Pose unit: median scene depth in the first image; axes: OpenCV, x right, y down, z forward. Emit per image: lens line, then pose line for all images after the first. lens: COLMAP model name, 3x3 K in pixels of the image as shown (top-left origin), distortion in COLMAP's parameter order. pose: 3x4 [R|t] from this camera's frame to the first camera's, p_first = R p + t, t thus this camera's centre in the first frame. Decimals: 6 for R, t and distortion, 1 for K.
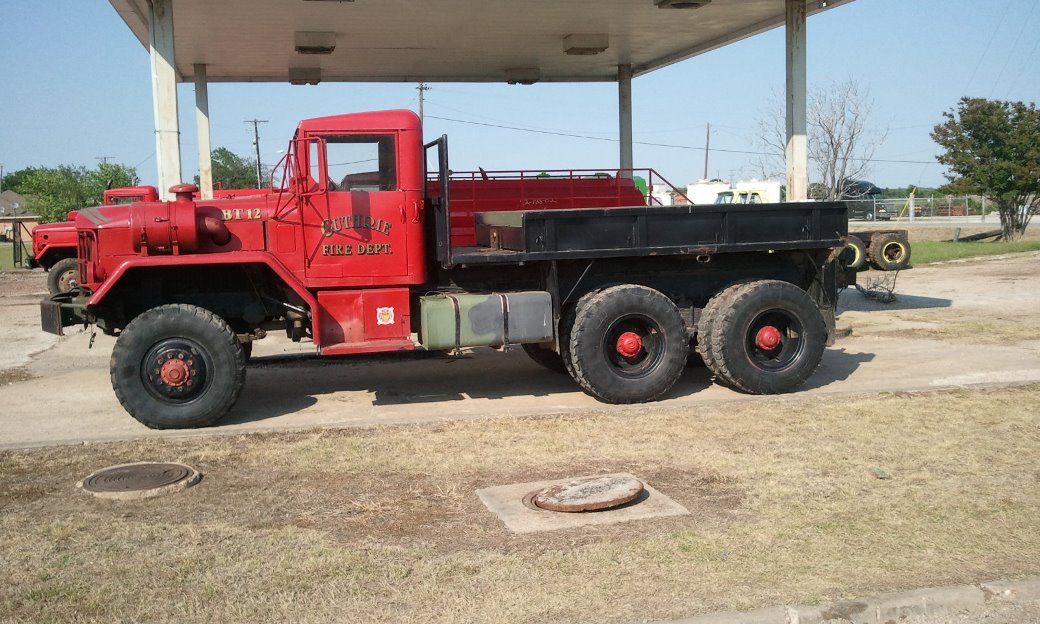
lens RADIAL K [[1072.9, 0, 520.0], [0, 1072.9, 312.0], [0, 0, 1]] dist [0.085602, -0.263785]
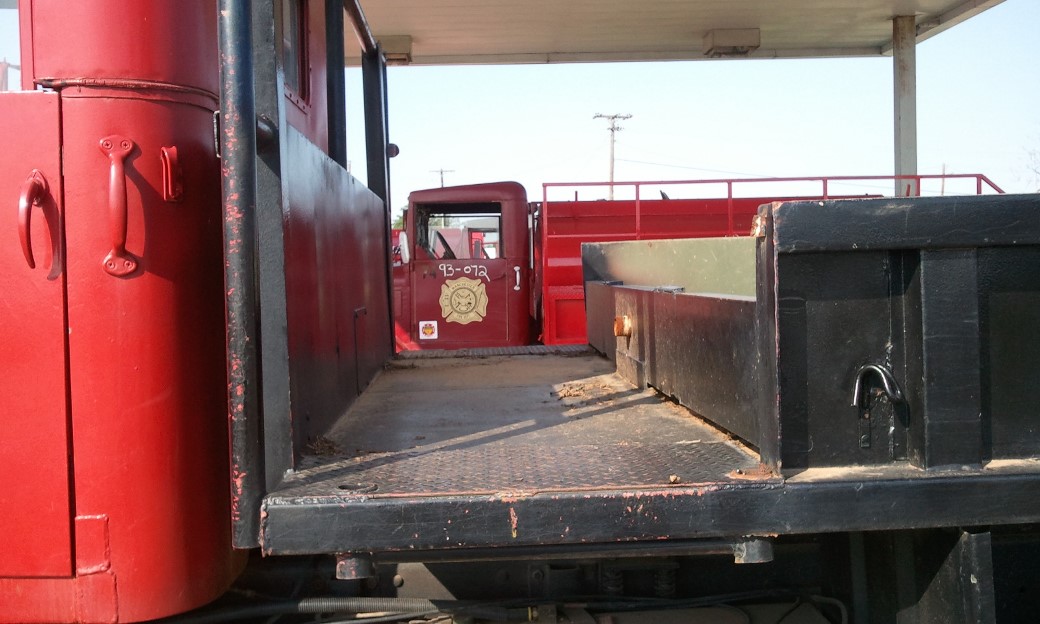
lens RADIAL K [[1072.9, 0, 520.0], [0, 1072.9, 312.0], [0, 0, 1]] dist [0.085602, -0.263785]
pose [[0.982704, 0.007826, -0.185018, -0.001084], [-0.017225, 0.998638, -0.049250, -0.030929], [0.184380, 0.051585, 0.981500, 0.376155]]
